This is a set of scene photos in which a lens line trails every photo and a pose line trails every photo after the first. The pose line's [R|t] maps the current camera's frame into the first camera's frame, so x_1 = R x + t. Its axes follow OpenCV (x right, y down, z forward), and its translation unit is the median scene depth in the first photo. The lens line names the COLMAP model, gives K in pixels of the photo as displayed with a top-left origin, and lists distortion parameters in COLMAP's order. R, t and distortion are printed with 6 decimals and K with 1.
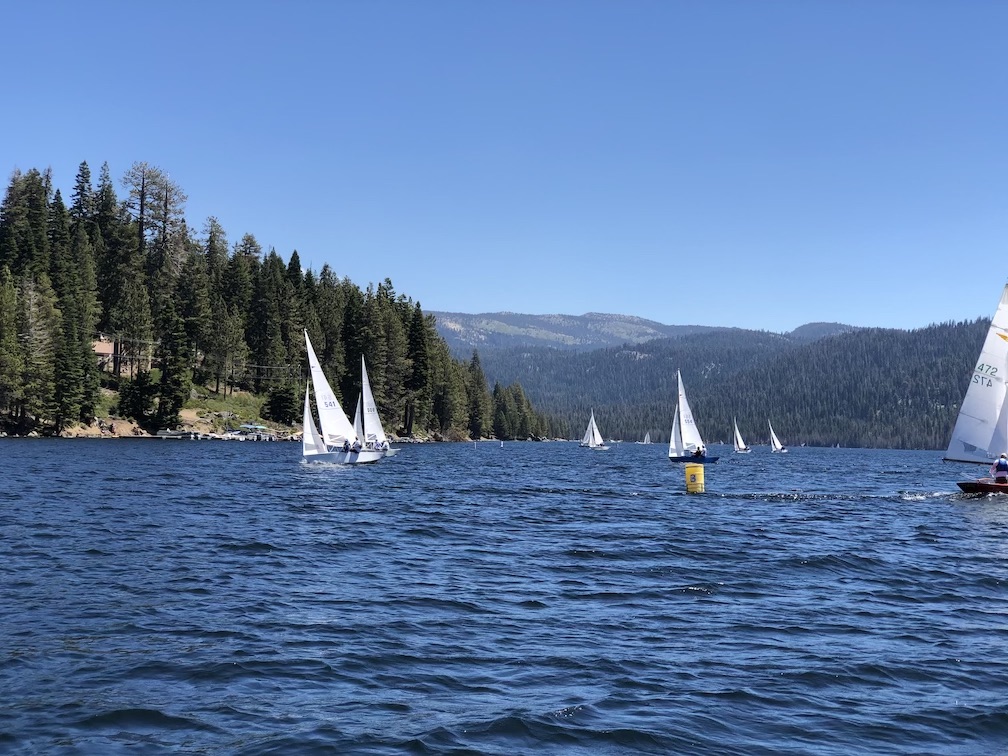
lens RADIAL K [[1529.6, 0, 515.3], [0, 1529.6, 370.0], [0, 0, 1]] dist [0.039694, 0.194506]
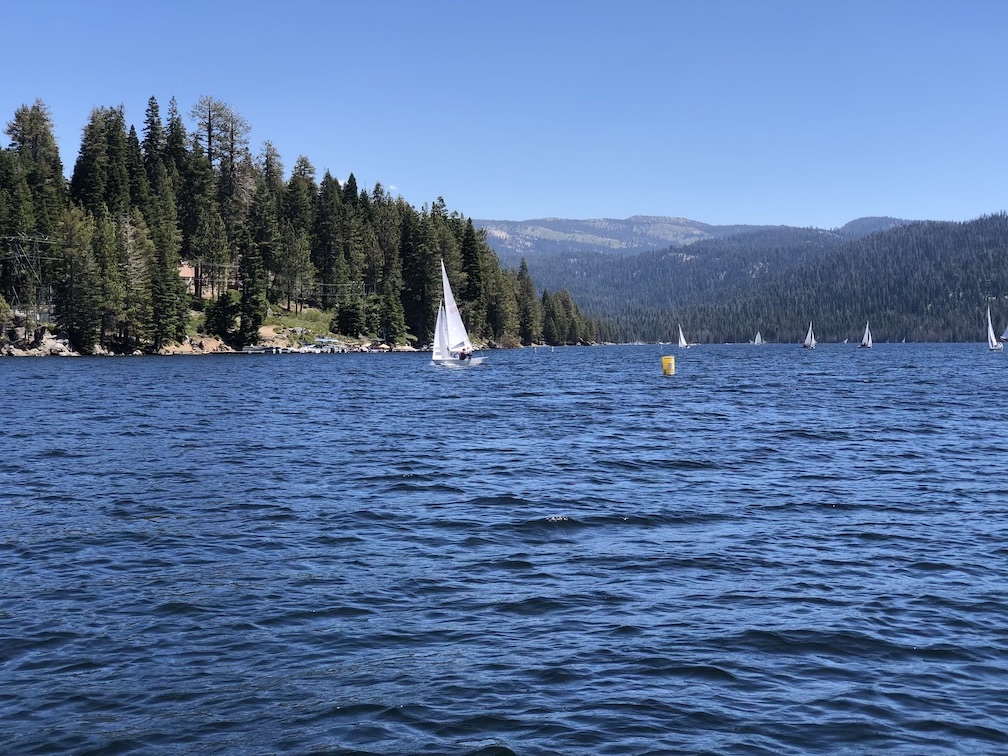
lens RADIAL K [[1540.9, 0, 494.1], [0, 1540.9, 379.1], [0, 0, 1]] dist [-0.033910, 1.060715]
pose [[0.998479, -0.030161, -0.046147, -0.000522], [0.033170, 0.997277, 0.065872, -0.003038], [0.044035, -0.067302, 0.996760, -0.074281]]
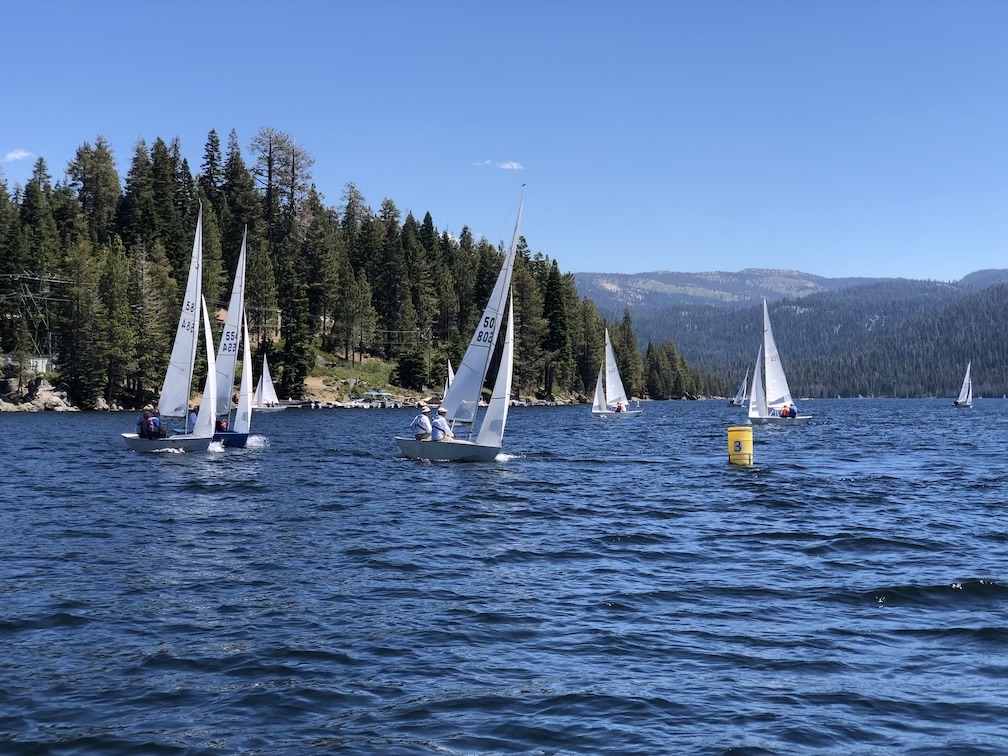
lens RADIAL K [[1522.9, 0, 510.6], [0, 1522.9, 371.5], [0, 0, 1]] dist [0.036324, 0.212993]
pose [[0.993658, -0.028670, -0.108724, 0.012634], [0.031498, 0.999206, 0.024387, 0.001692], [0.107938, -0.027657, 0.993773, 0.041173]]
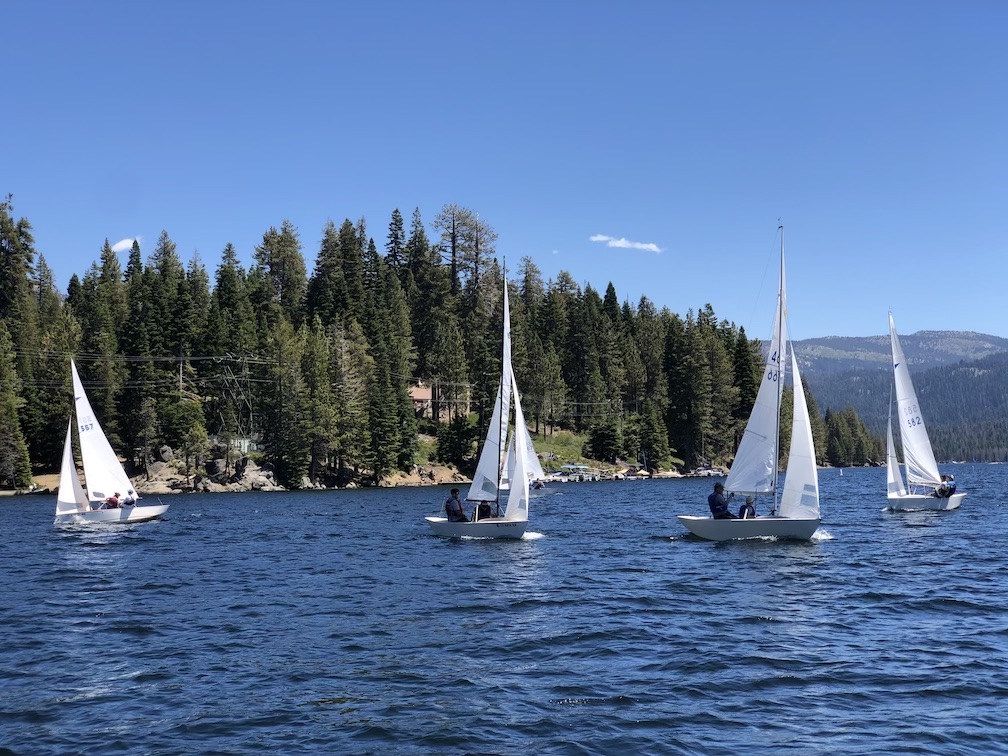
lens RADIAL K [[1523.4, 0, 508.6], [0, 1523.4, 393.9], [0, 0, 1]] dist [-0.058589, 0.845592]
pose [[0.974866, -0.059185, -0.214787, -0.004260], [0.057636, 0.998247, -0.013472, 0.001708], [0.215207, 0.000754, 0.976568, 0.052606]]
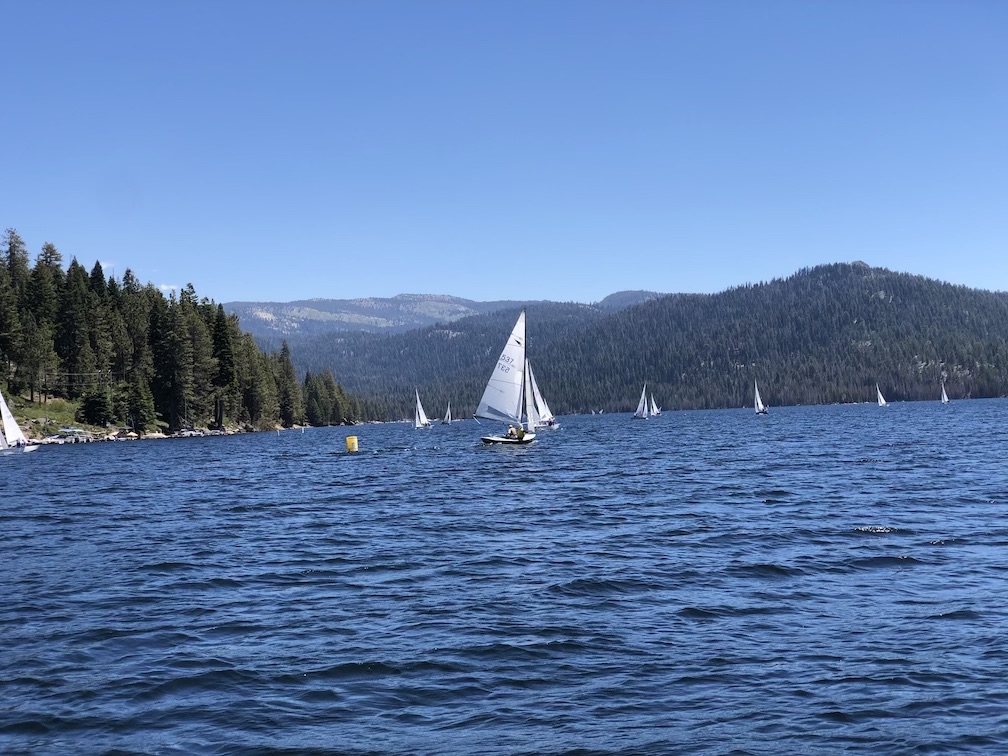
lens RADIAL K [[1539.8, 0, 518.2], [0, 1539.8, 384.3], [0, 0, 1]] dist [0.071477, 0.155063]
pose [[0.990962, -0.063901, 0.117948, 0.012907], [0.061170, 0.997772, 0.026632, -0.004428], [-0.119387, -0.019177, 0.992663, -0.103220]]
